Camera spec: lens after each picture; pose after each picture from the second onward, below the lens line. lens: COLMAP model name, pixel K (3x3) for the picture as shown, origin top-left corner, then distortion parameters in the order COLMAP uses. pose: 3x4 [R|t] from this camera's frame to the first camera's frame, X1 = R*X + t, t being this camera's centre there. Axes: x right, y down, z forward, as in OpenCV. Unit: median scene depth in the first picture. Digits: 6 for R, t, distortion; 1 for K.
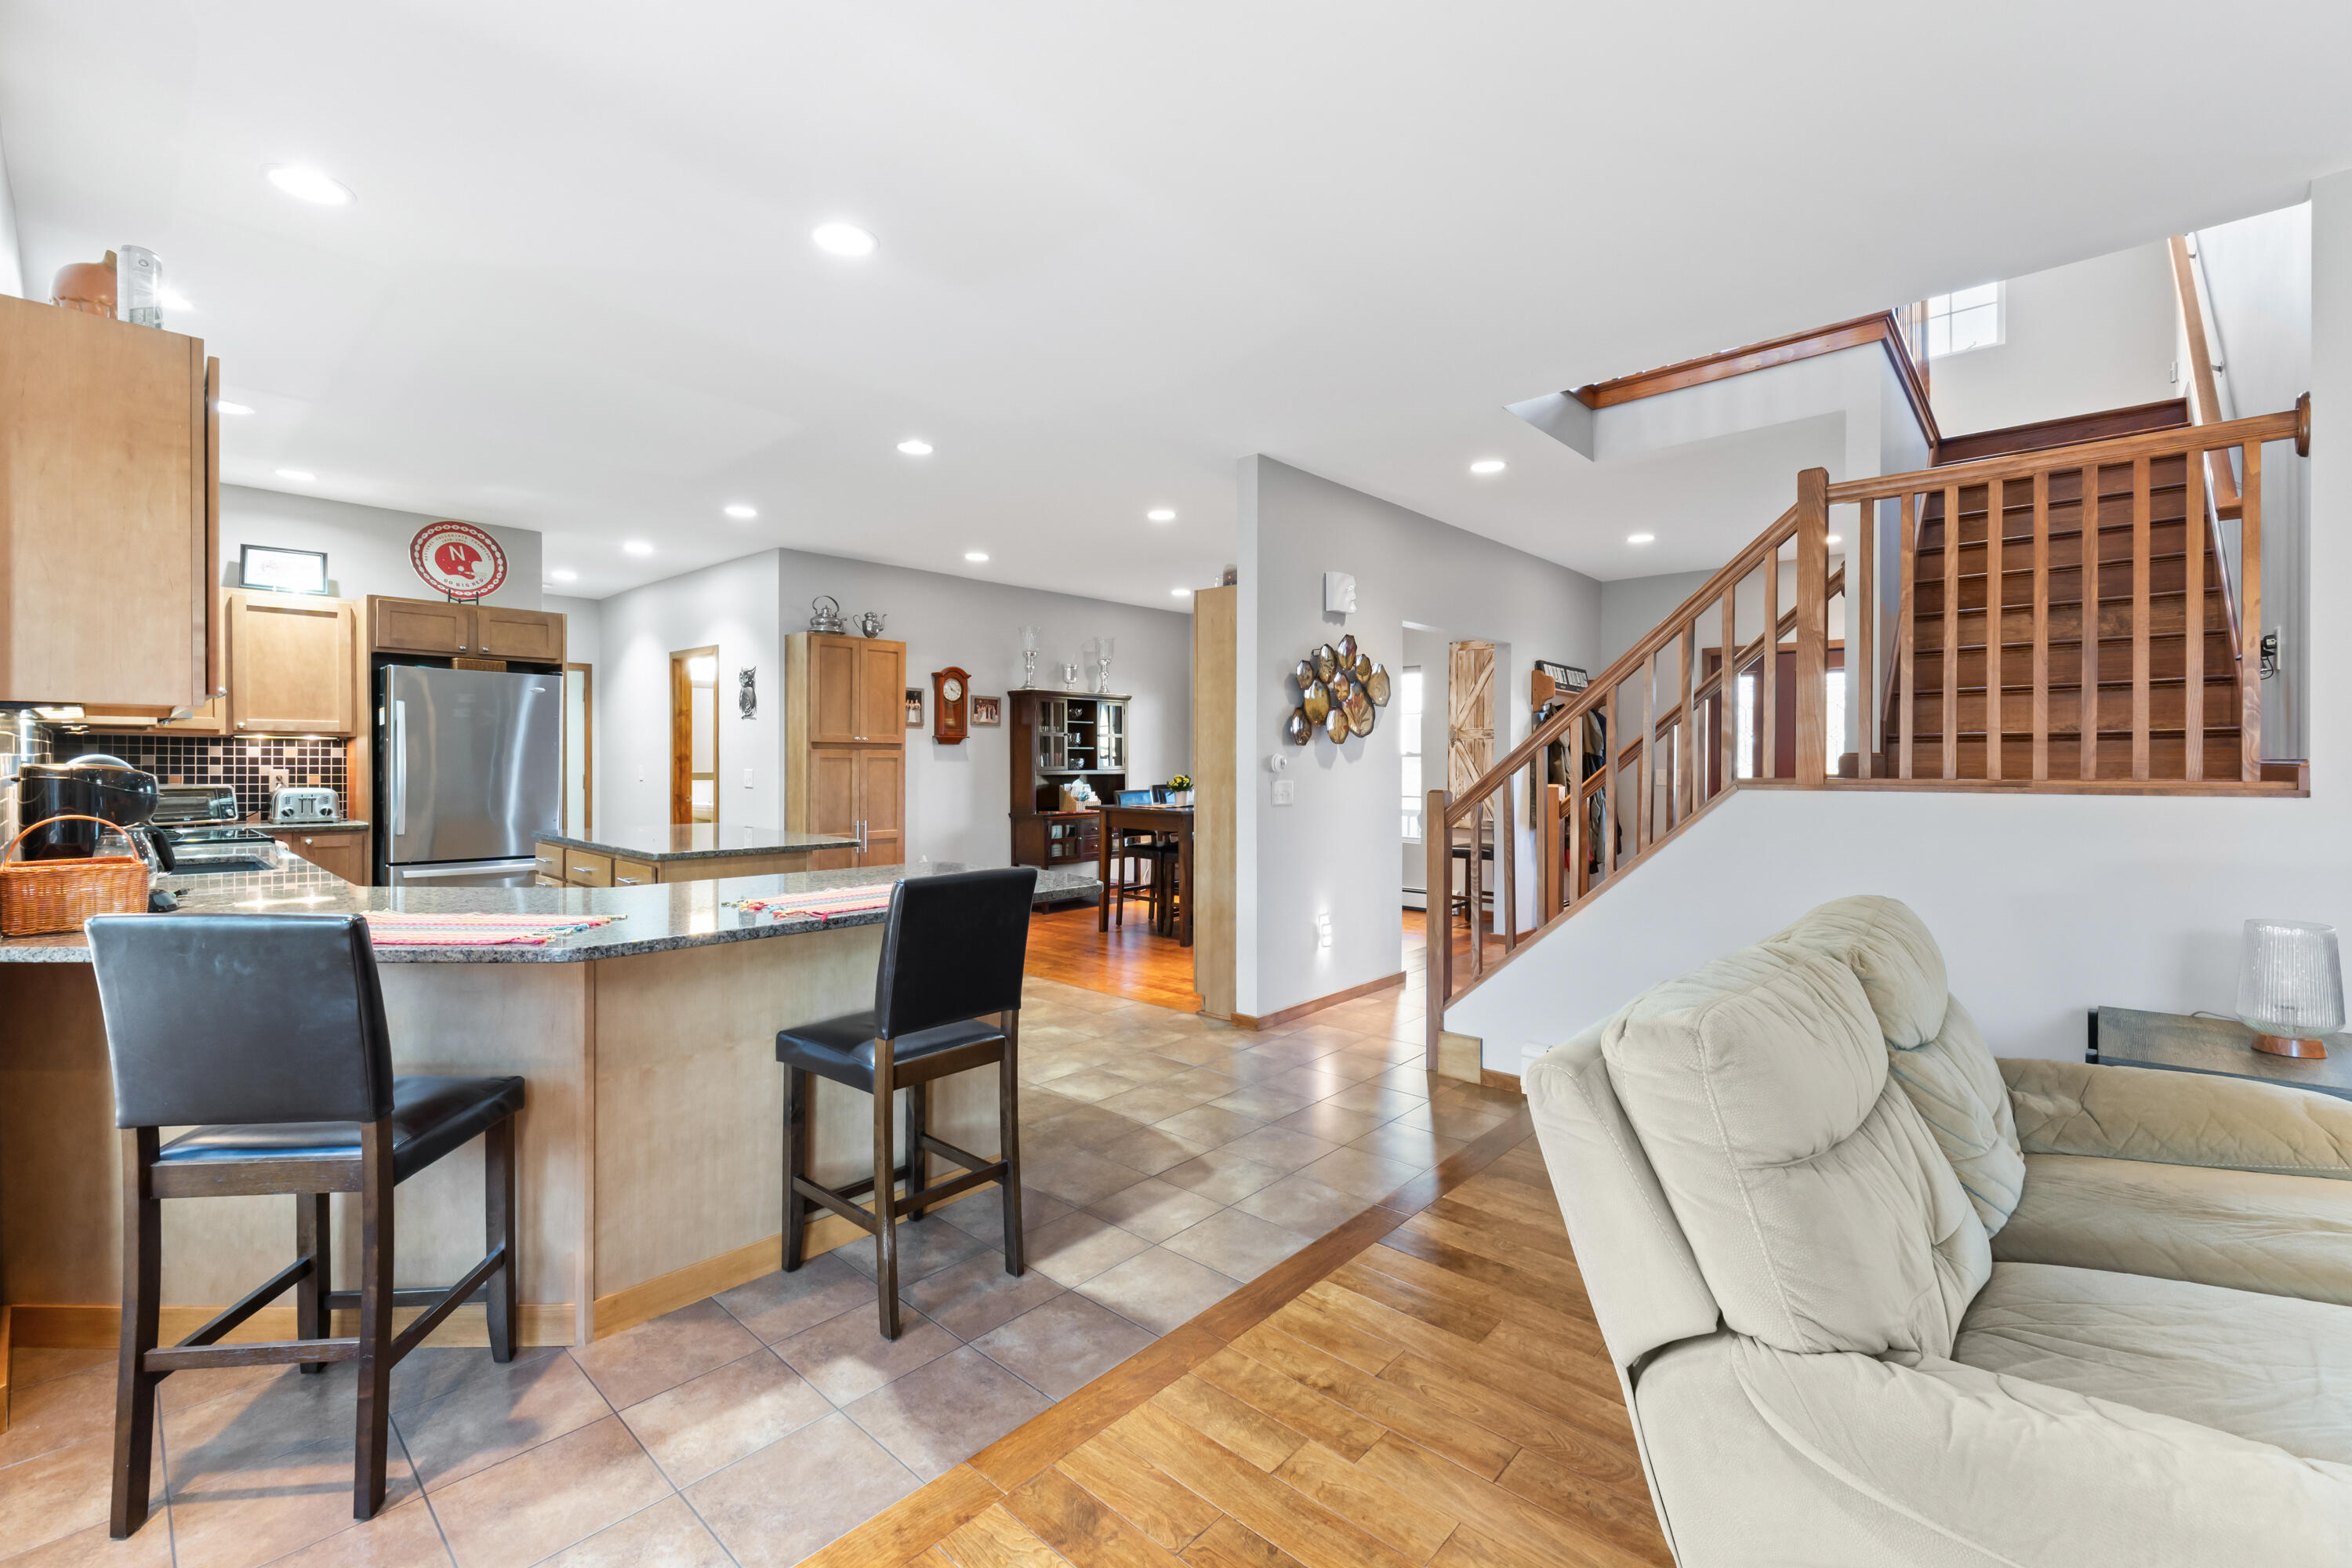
lens RADIAL K [[993.7, 0, 1178.9], [0, 993.7, 767.7], [0, 0, 1]] dist [-0.005874, -0.000776]
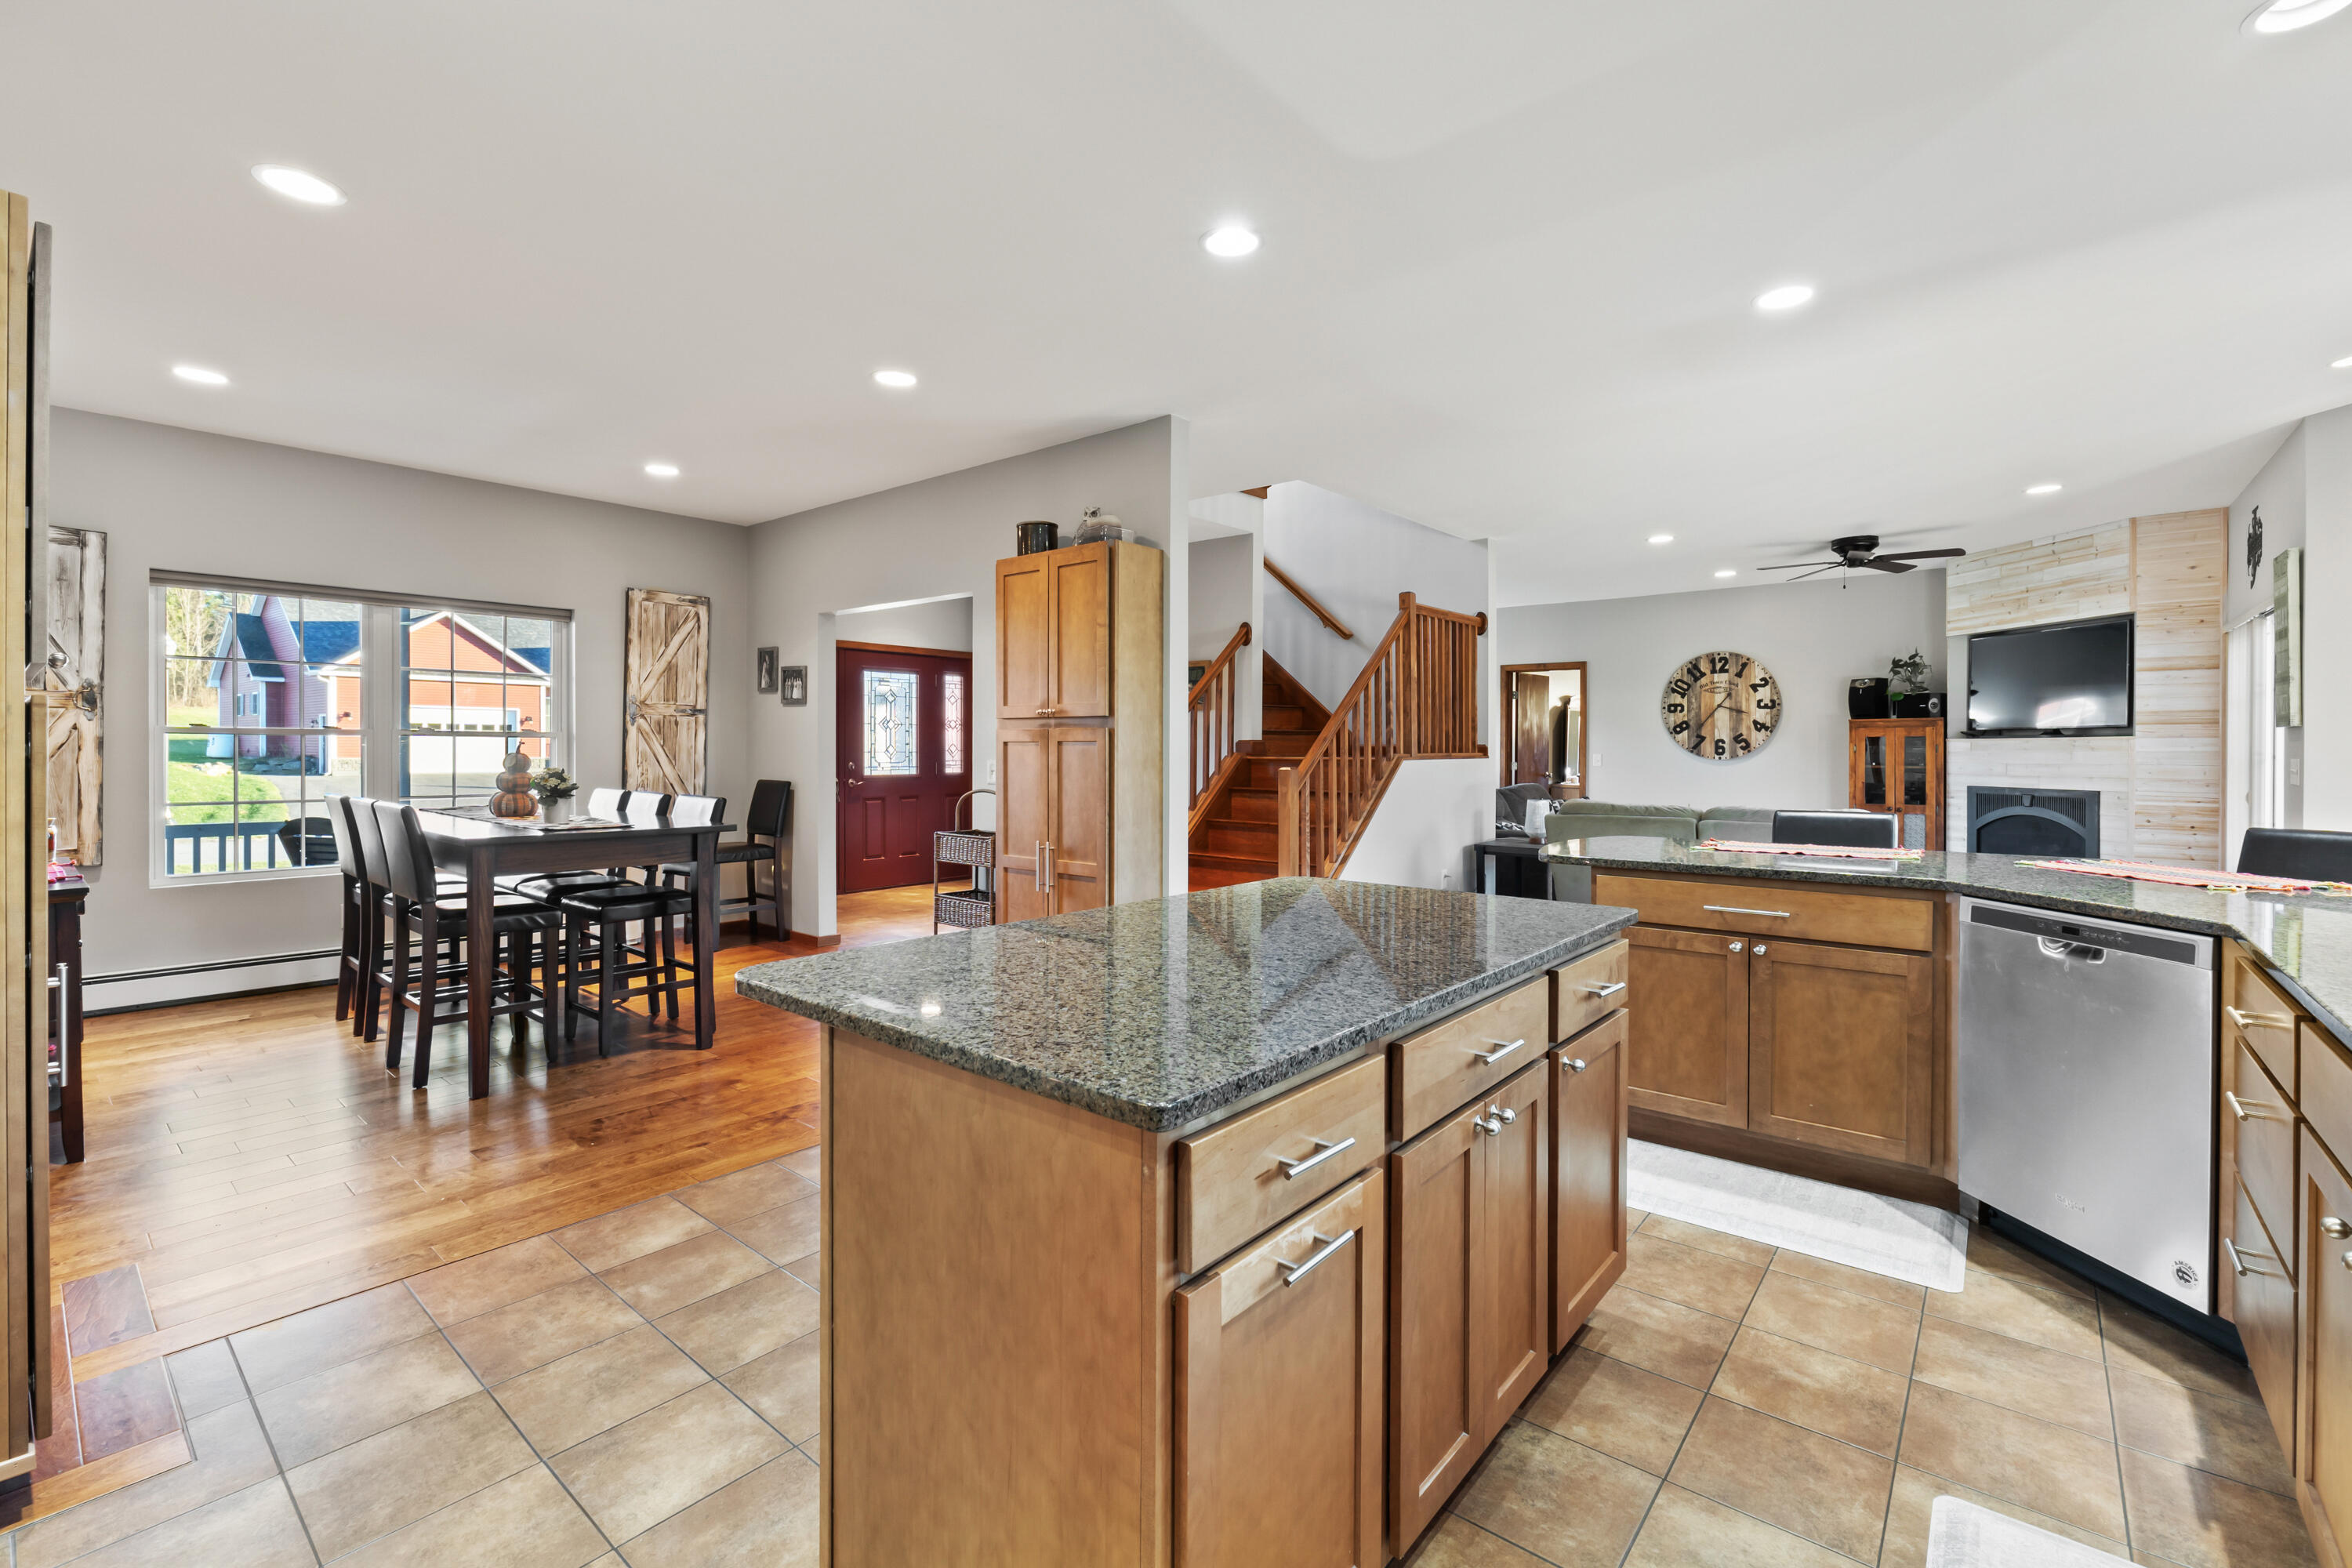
lens RADIAL K [[993.7, 0, 1192.7], [0, 993.7, 761.5], [0, 0, 1]] dist [-0.005874, -0.000776]
pose [[-0.038463, -0.017100, 0.999114, -0.781665], [0.004046, 0.999843, 0.017268, -0.006180], [-0.999252, 0.004706, -0.038388, 0.920138]]
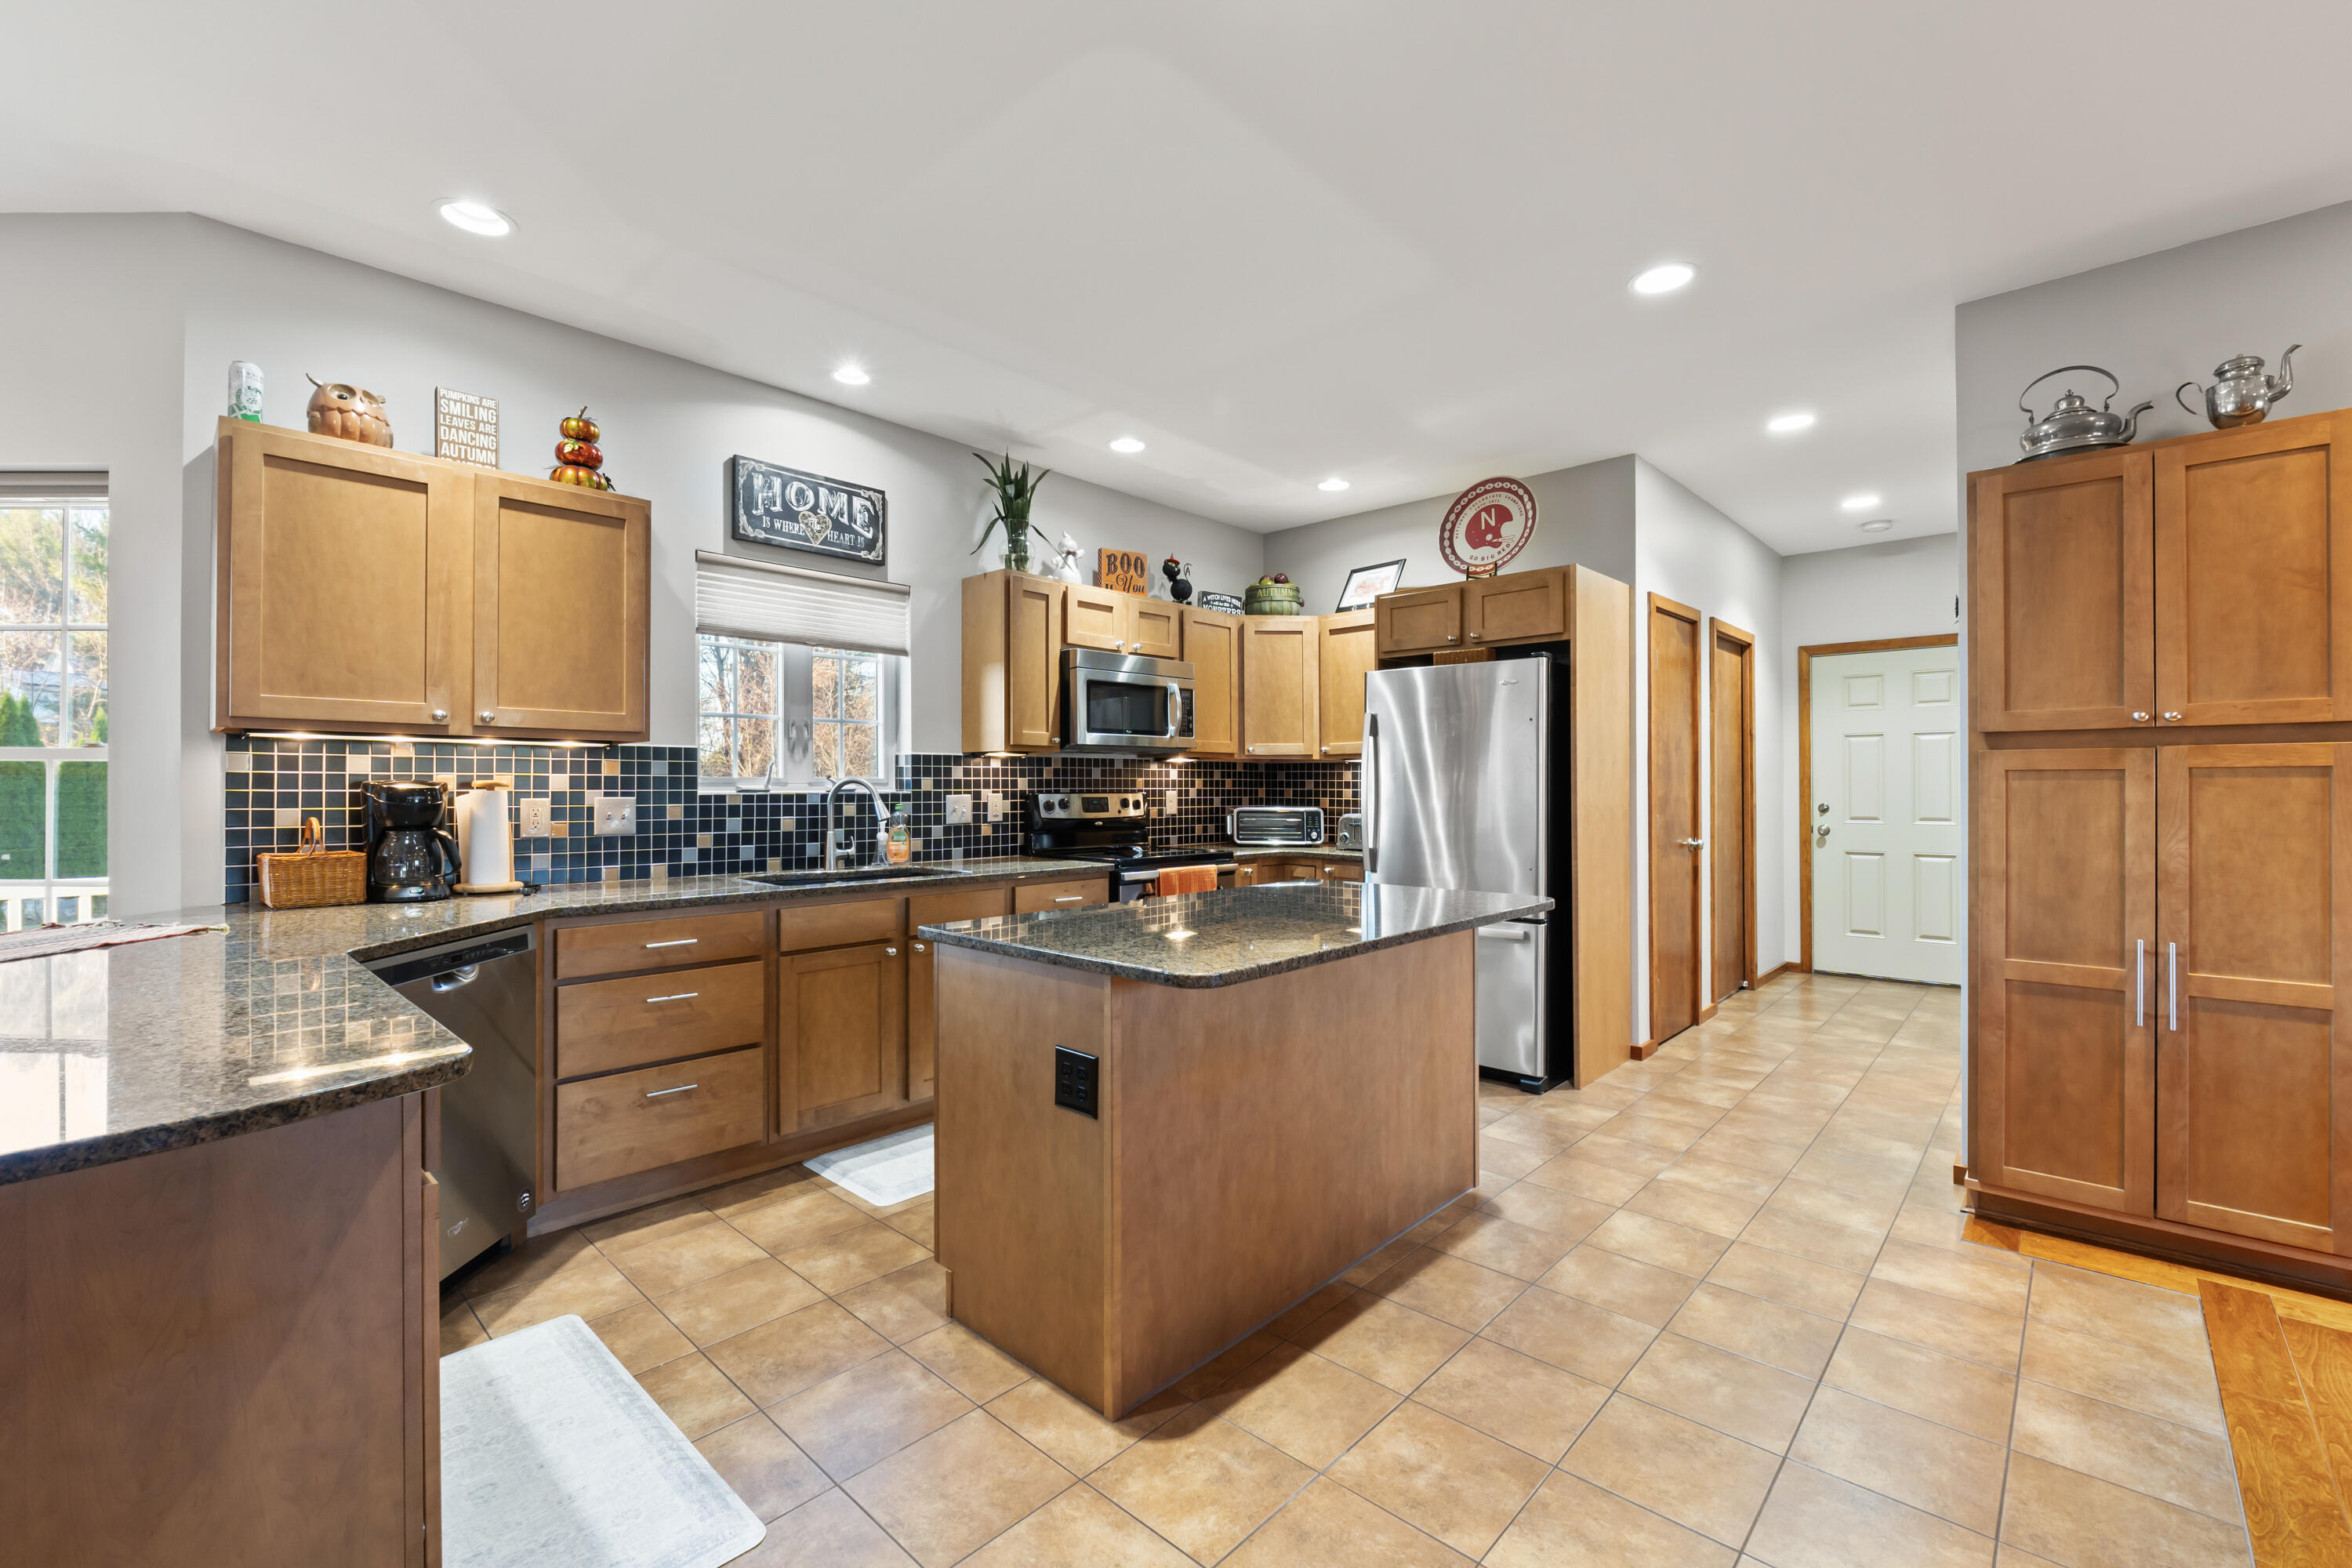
lens RADIAL K [[993.7, 0, 1180.2], [0, 993.7, 777.4], [0, 0, 1]] dist [-0.005874, -0.000776]
pose [[-0.016855, -0.014532, -0.999752, 0.064808], [-0.006040, 0.999878, -0.014432, 0.001272], [0.999840, 0.005795, -0.016940, 0.846692]]
